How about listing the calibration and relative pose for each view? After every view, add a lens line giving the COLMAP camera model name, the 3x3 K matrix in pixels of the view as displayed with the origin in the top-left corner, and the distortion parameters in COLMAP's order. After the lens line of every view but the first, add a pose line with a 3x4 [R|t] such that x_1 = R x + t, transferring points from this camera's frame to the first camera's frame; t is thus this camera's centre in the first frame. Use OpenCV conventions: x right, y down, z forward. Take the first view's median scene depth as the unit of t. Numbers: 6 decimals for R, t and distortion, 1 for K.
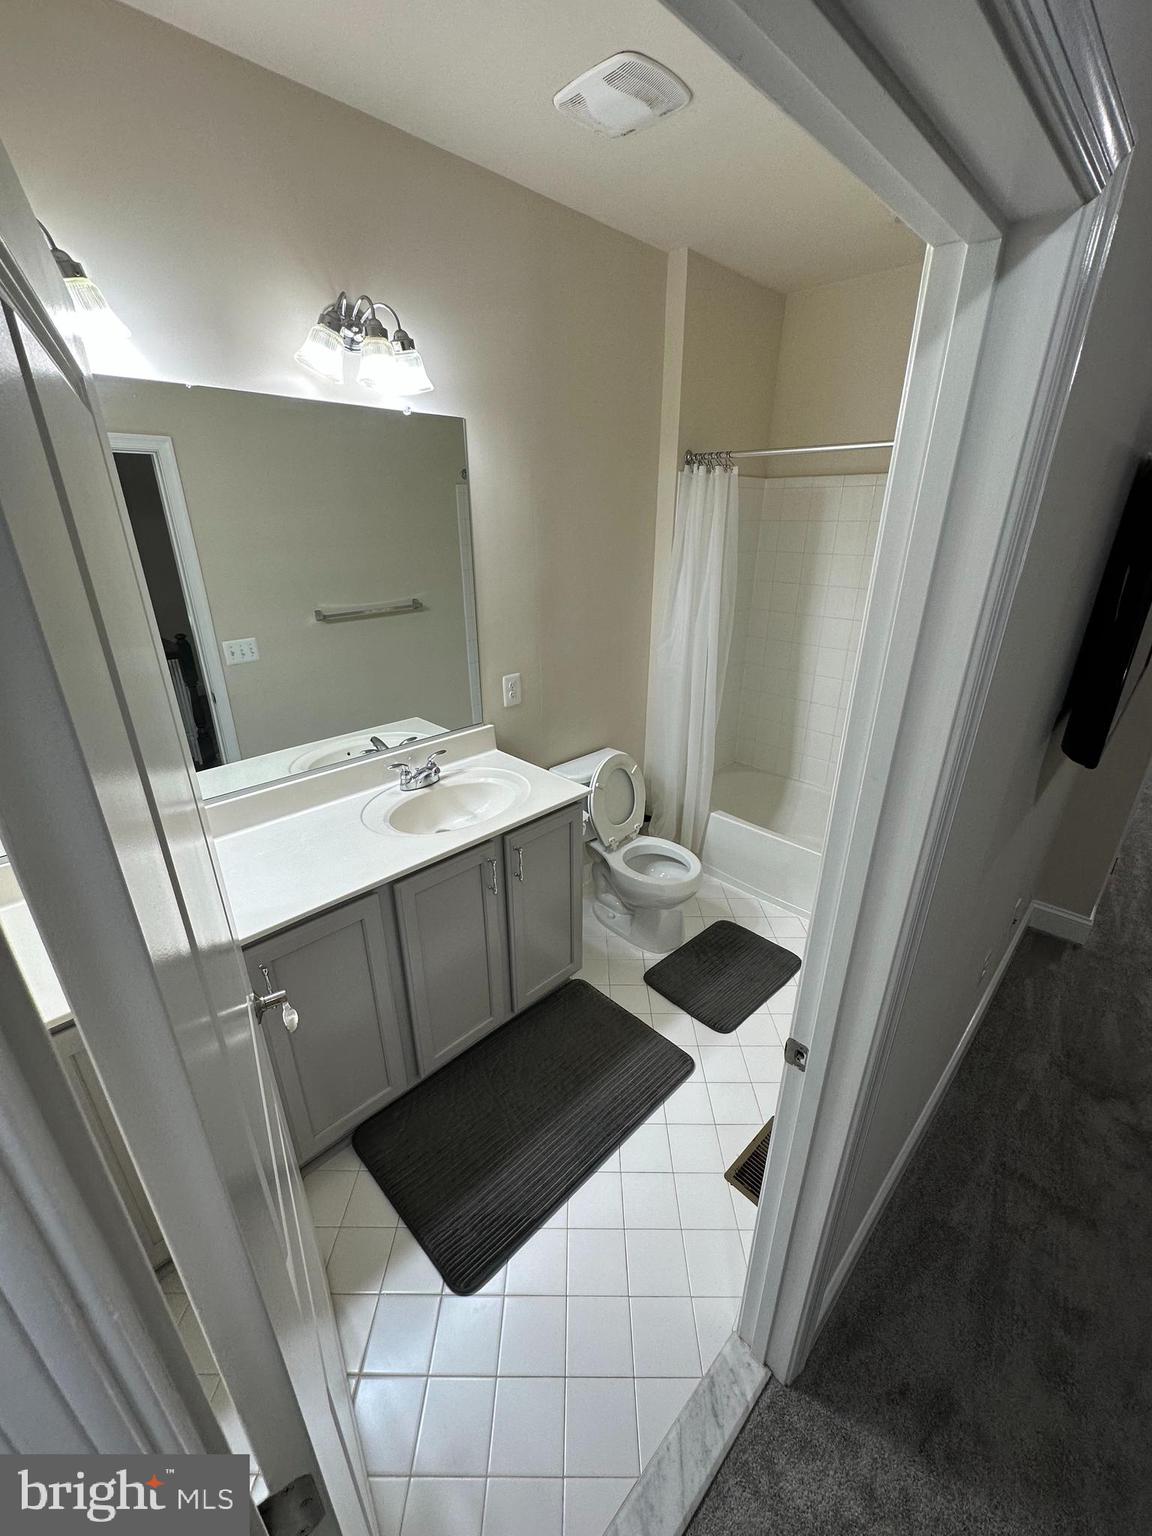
lens RADIAL K [[617.2, 0, 574.3], [0, 617.2, 764.5], [0, 0, 1]] dist [-0.007510, 0.000265]
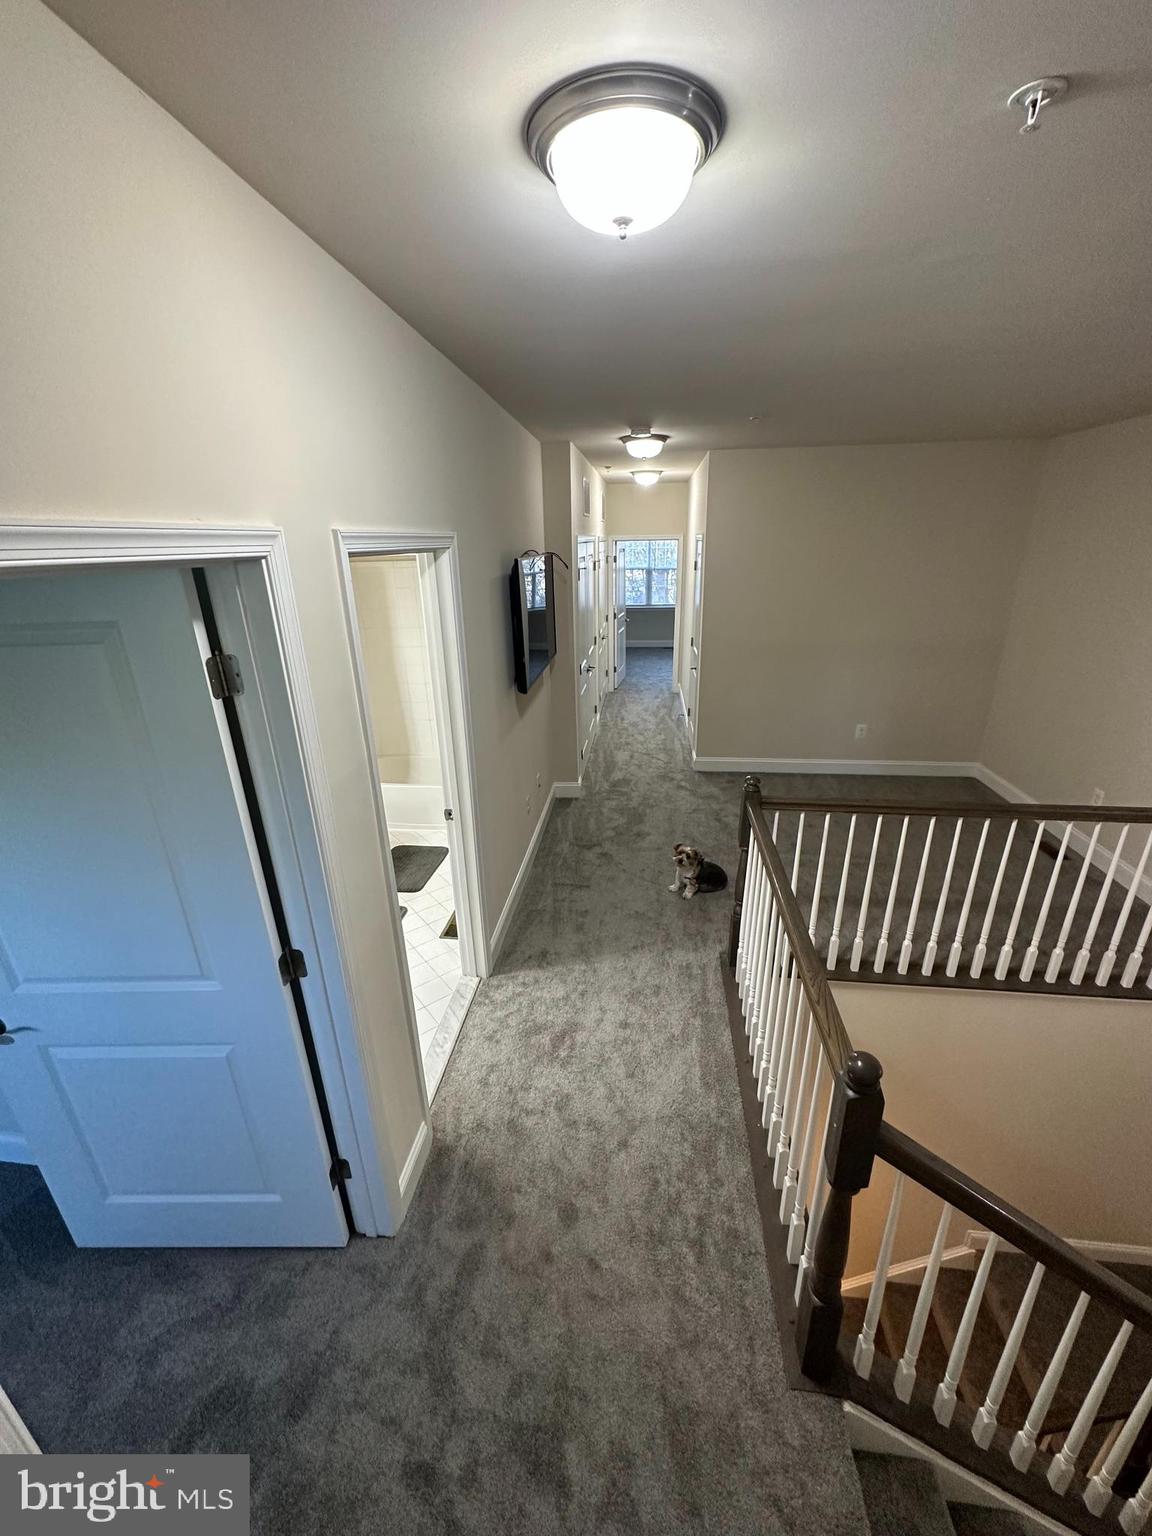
lens RADIAL K [[617.2, 0, 575.1], [0, 617.2, 772.4], [0, 0, 1]] dist [-0.007510, 0.000265]
pose [[0.783130, -0.239748, 0.573785, -0.336416], [0.261448, 0.964121, 0.046007, 0.160402], [-0.564228, 0.113986, 0.817713, -0.724512]]
